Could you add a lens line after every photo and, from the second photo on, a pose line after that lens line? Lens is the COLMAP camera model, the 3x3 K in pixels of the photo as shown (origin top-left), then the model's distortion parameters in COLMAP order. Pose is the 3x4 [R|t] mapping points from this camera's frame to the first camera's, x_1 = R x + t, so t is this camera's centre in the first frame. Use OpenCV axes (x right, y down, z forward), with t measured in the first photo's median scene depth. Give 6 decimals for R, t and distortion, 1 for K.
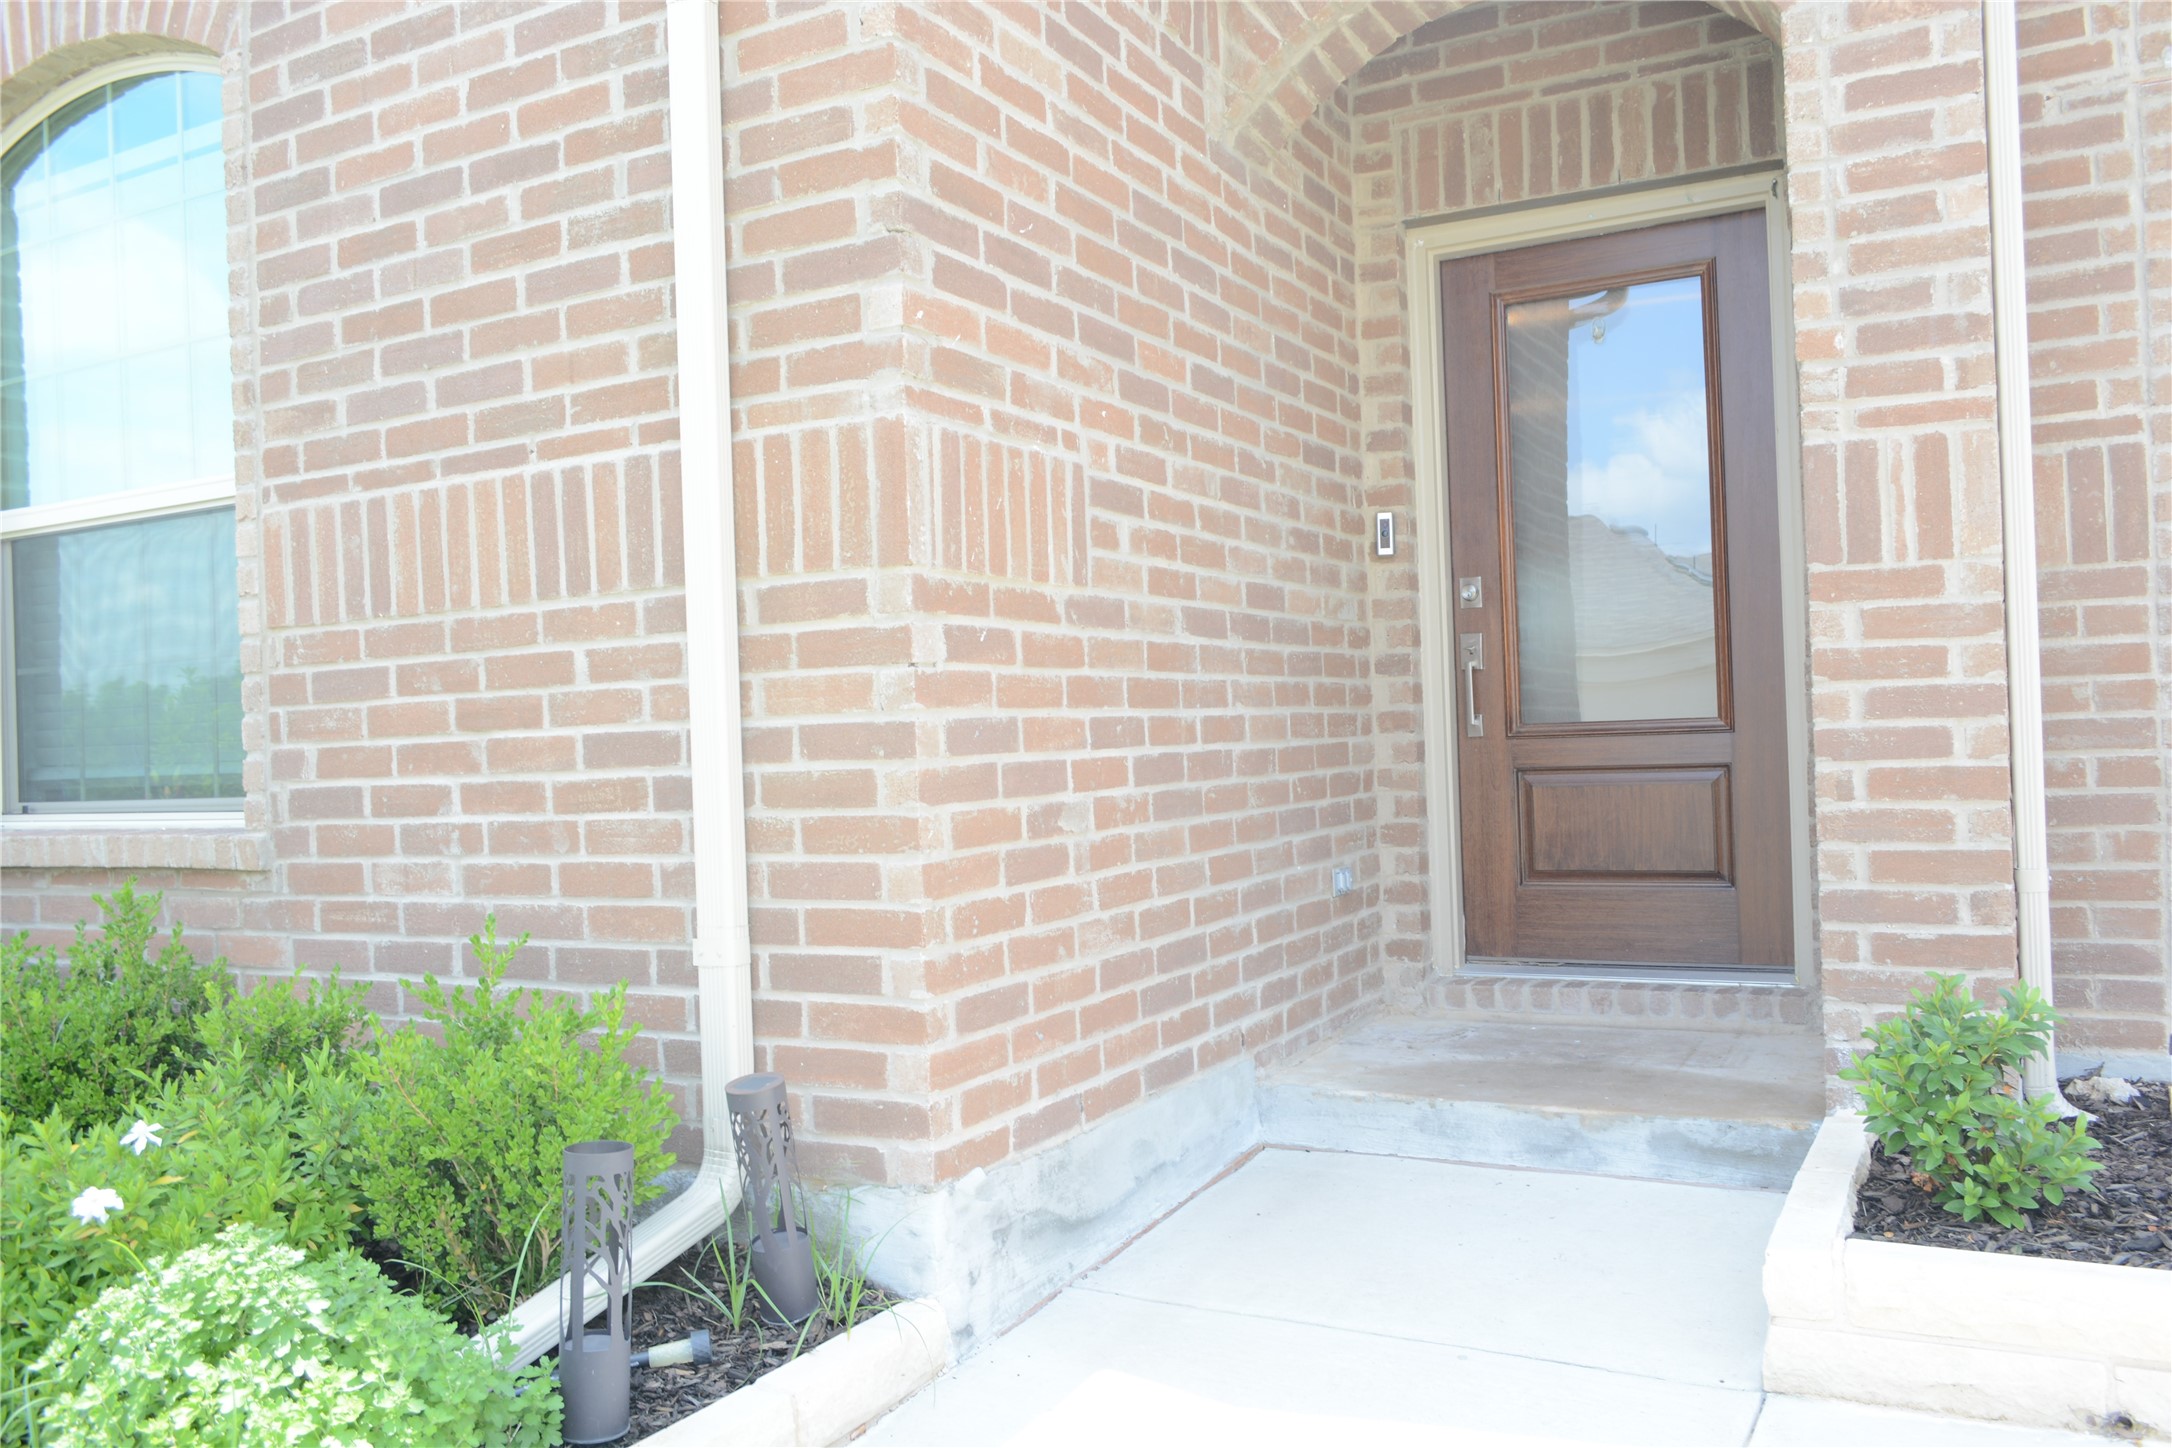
lens RADIAL K [[1694.7, 0, 1111.4], [0, 1694.7, 732.1], [0, 0, 1]] dist [-0.010204, 0.006515]
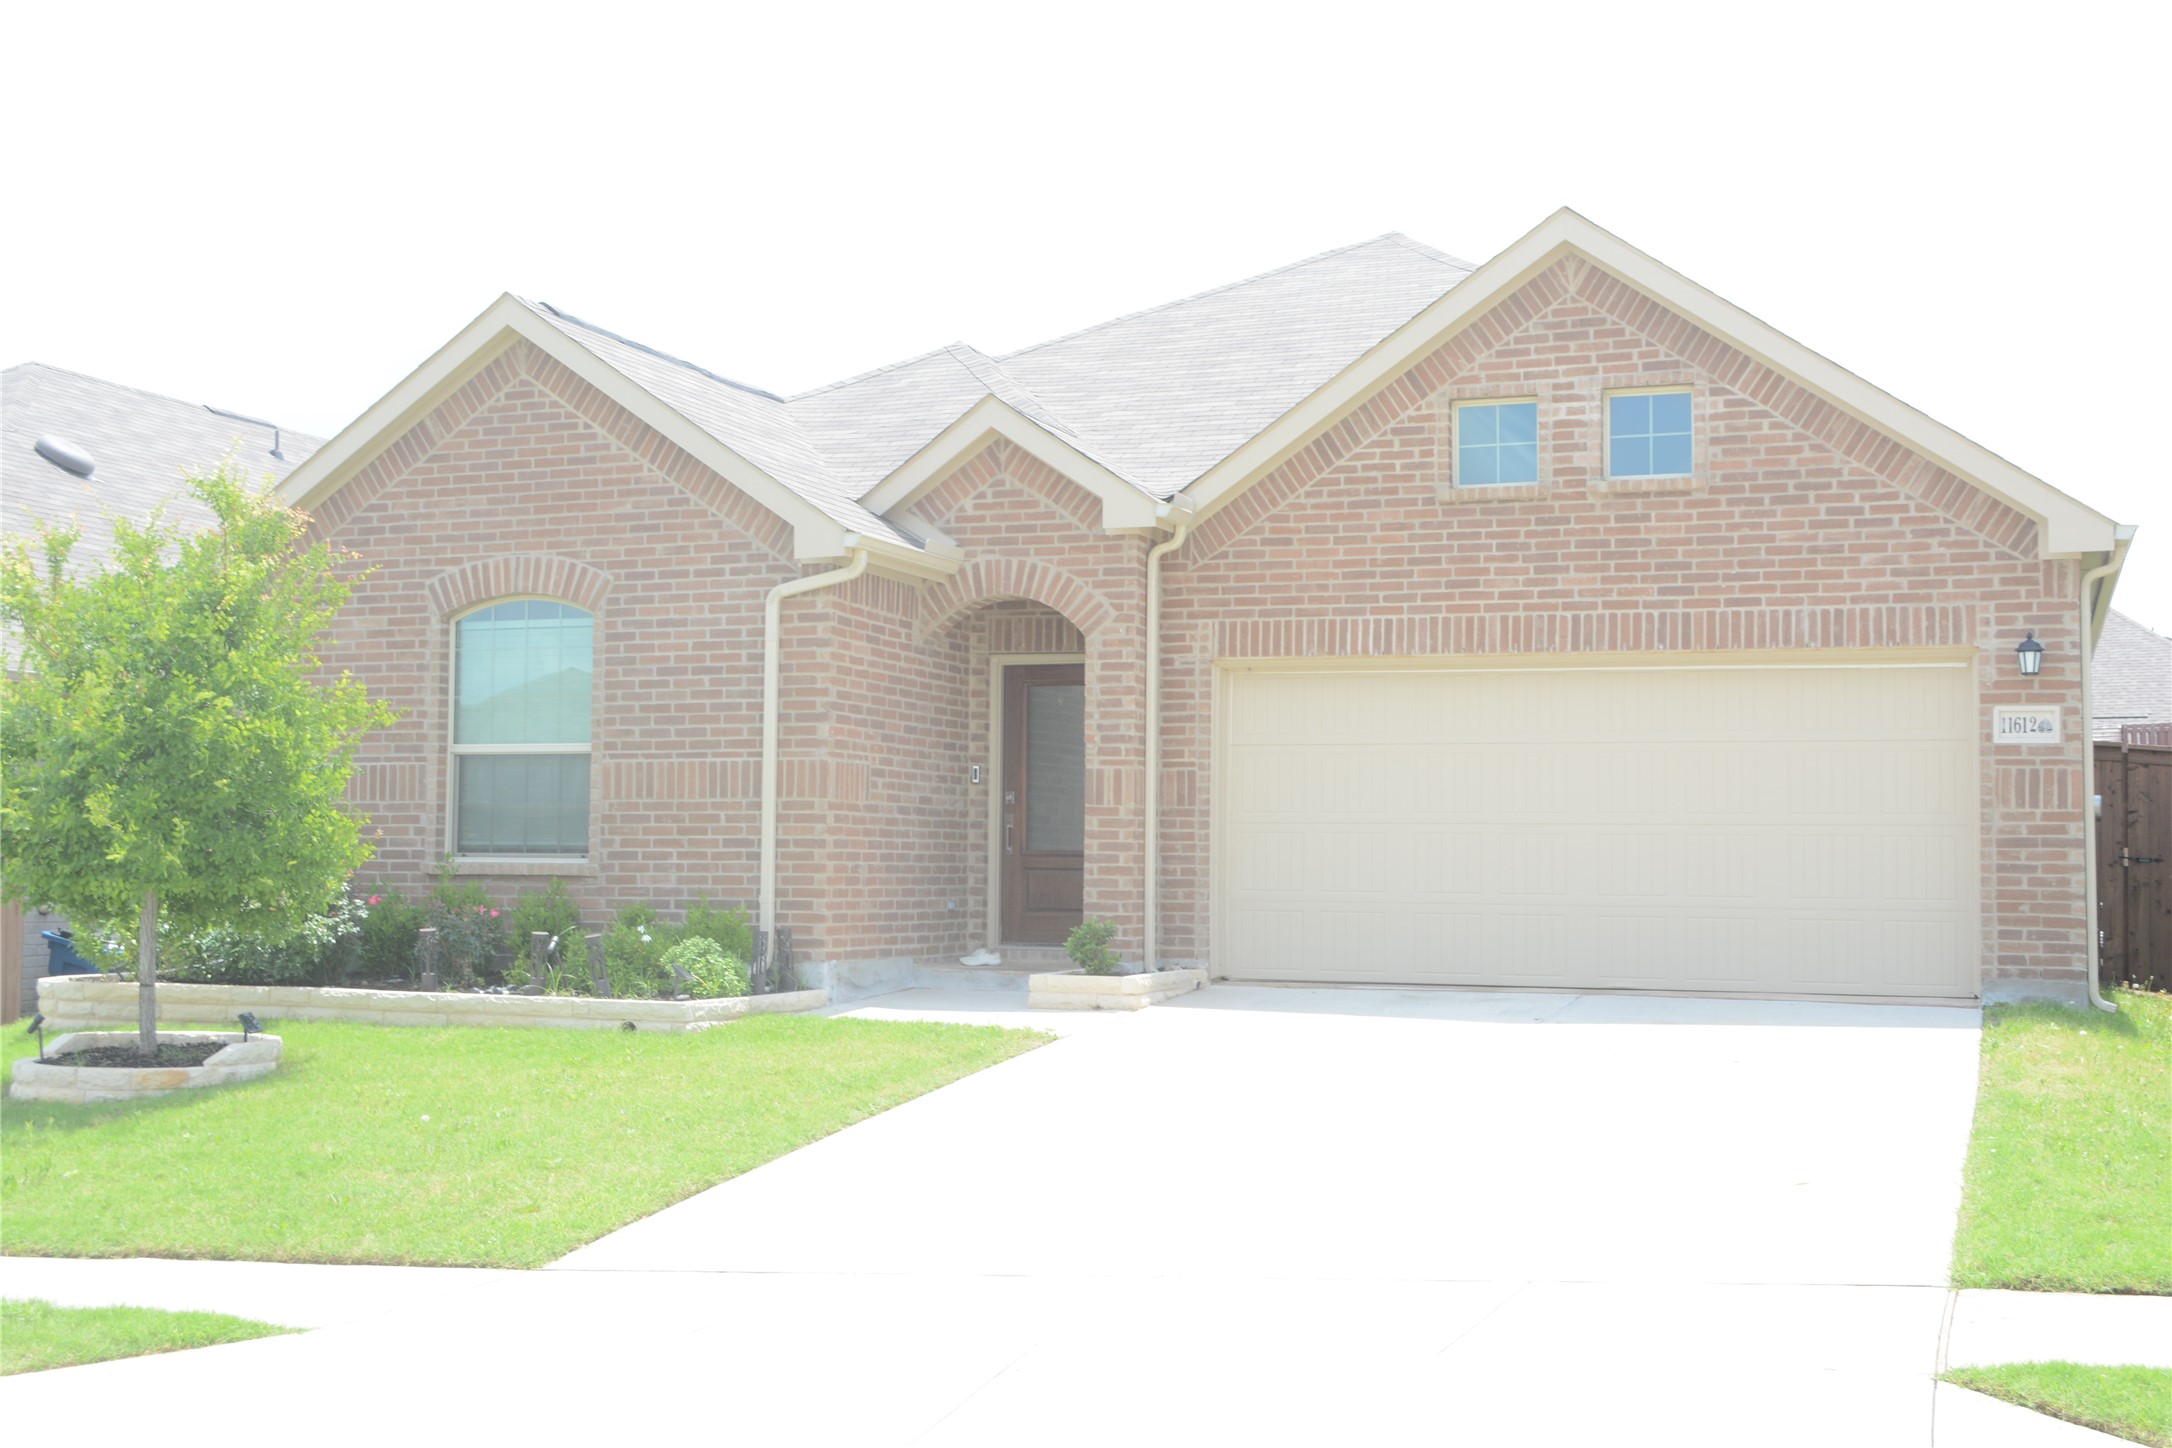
lens RADIAL K [[2454.0, 0, 1086.0], [0, 2454.0, 724.0], [0, 0, 1]] dist [-0.016255, -0.004649]
pose [[0.990737, 0.052502, 0.125236, -0.196391], [-0.044942, 0.997036, -0.062451, 0.044577], [-0.128144, 0.056244, 0.990159, -3.714148]]
